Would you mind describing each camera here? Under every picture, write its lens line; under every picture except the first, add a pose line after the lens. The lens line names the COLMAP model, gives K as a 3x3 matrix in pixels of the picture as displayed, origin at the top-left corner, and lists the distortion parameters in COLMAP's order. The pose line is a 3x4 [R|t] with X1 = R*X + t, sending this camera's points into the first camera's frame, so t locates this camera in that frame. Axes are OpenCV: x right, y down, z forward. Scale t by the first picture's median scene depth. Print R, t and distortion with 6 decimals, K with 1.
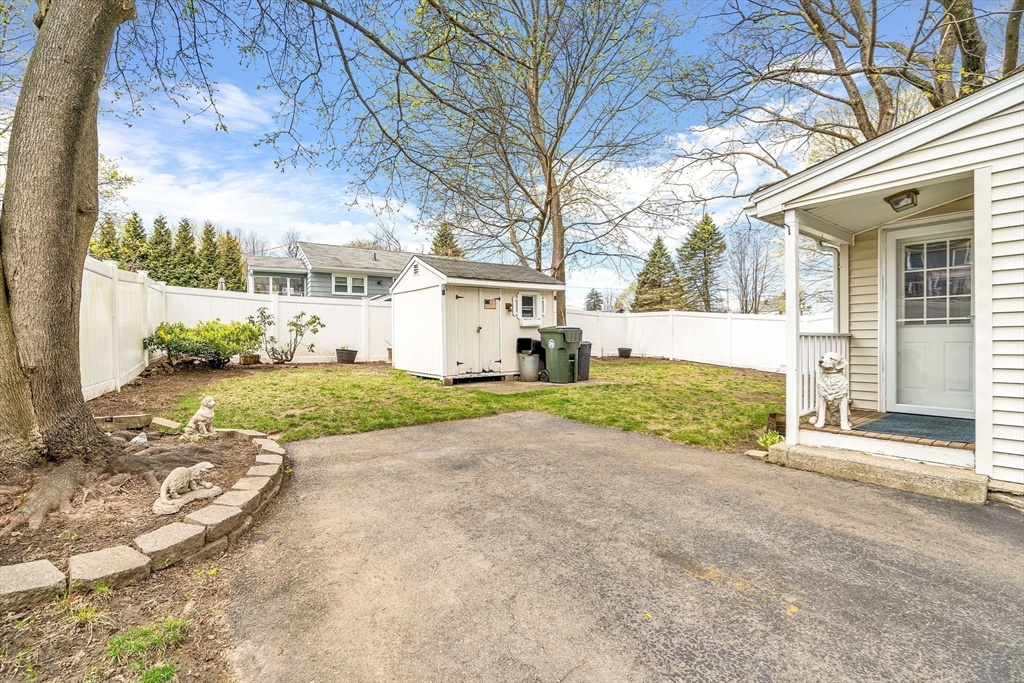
lens RADIAL K [[457.9, 0, 509.7], [0, 457.9, 342.4], [0, 0, 1]] dist [-0.001296, 0.000732]
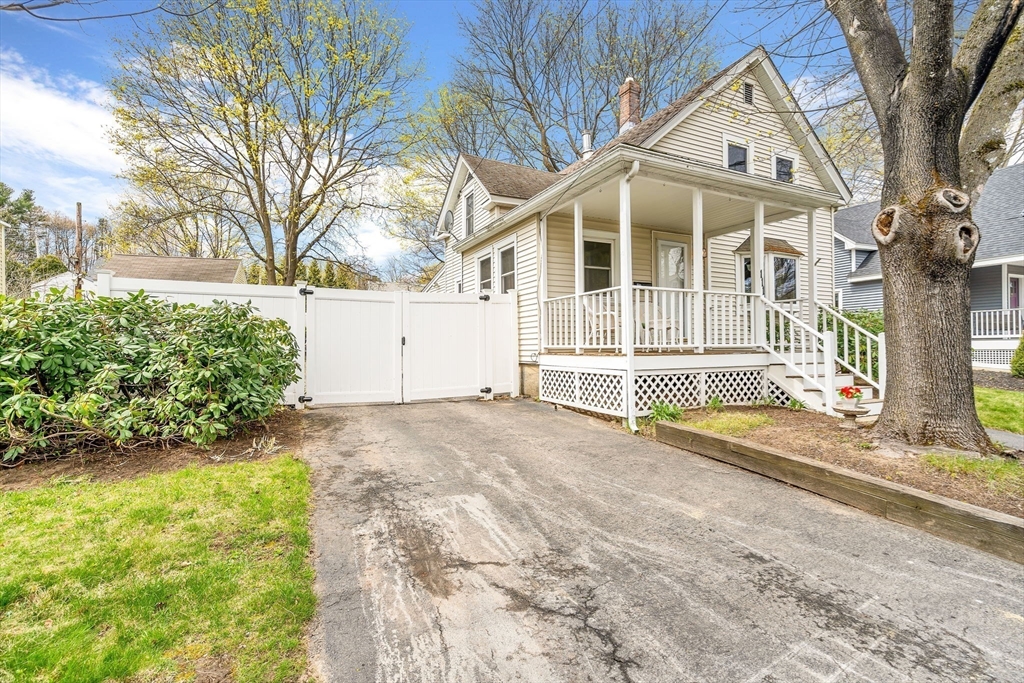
lens RADIAL K [[457.9, 0, 516.8], [0, 457.9, 340.9], [0, 0, 1]] dist [-0.001296, 0.000732]
pose [[0.978333, -0.003473, -0.207008, 1.045049], [0.000435, 0.999892, -0.014717, 0.080709], [0.207037, 0.014308, 0.978228, -1.368929]]
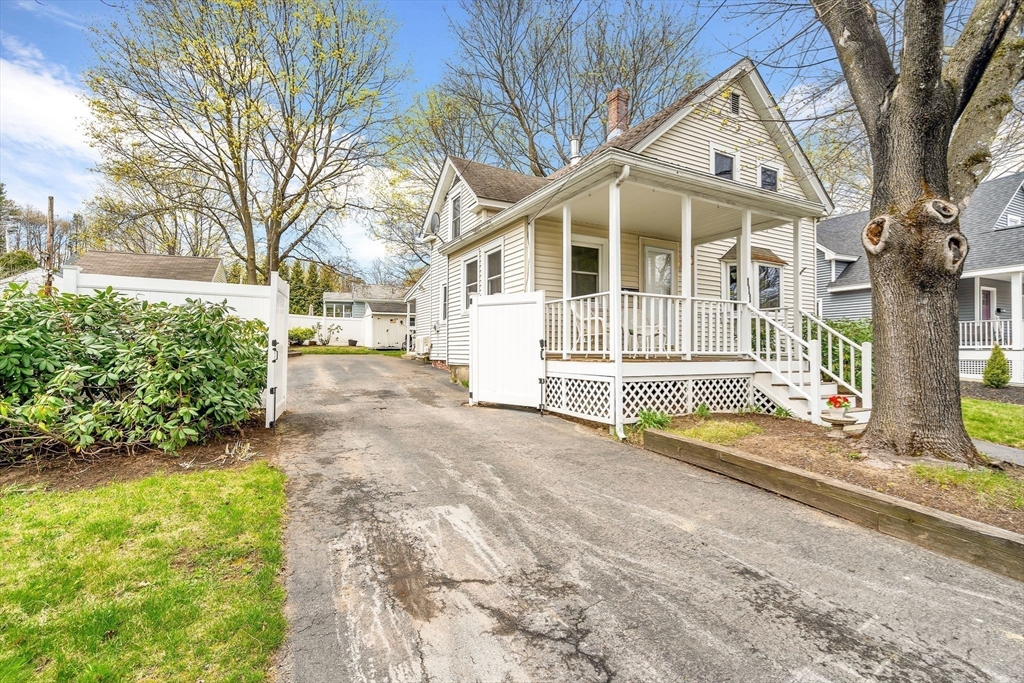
lens RADIAL K [[457.9, 0, 515.9], [0, 457.9, 340.0], [0, 0, 1]] dist [-0.001296, 0.000732]
pose [[0.984367, 0.007249, -0.175980, 1.040603], [-0.012075, 0.999579, -0.026369, 0.080177], [0.175714, 0.028081, 0.984041, -1.359086]]
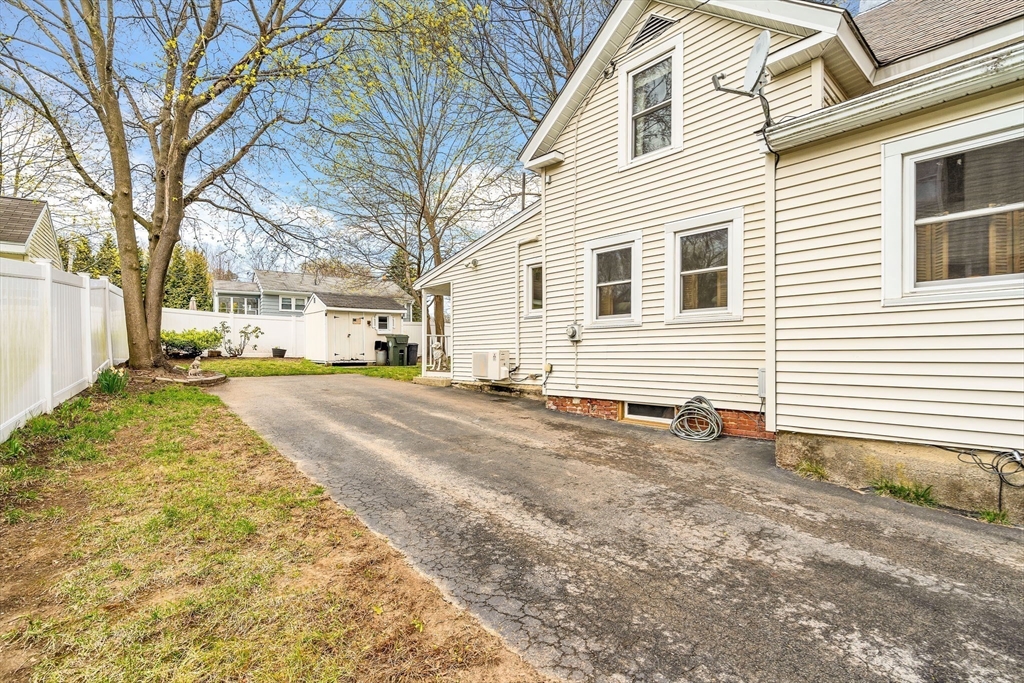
lens RADIAL K [[457.9, 0, 509.2], [0, 457.9, 351.5], [0, 0, 1]] dist [-0.001296, 0.000732]
pose [[0.998488, 0.006349, 0.054603, 0.415468], [-0.005849, 0.999939, -0.009322, 0.042129], [-0.054659, 0.008989, 0.998465, -0.727311]]
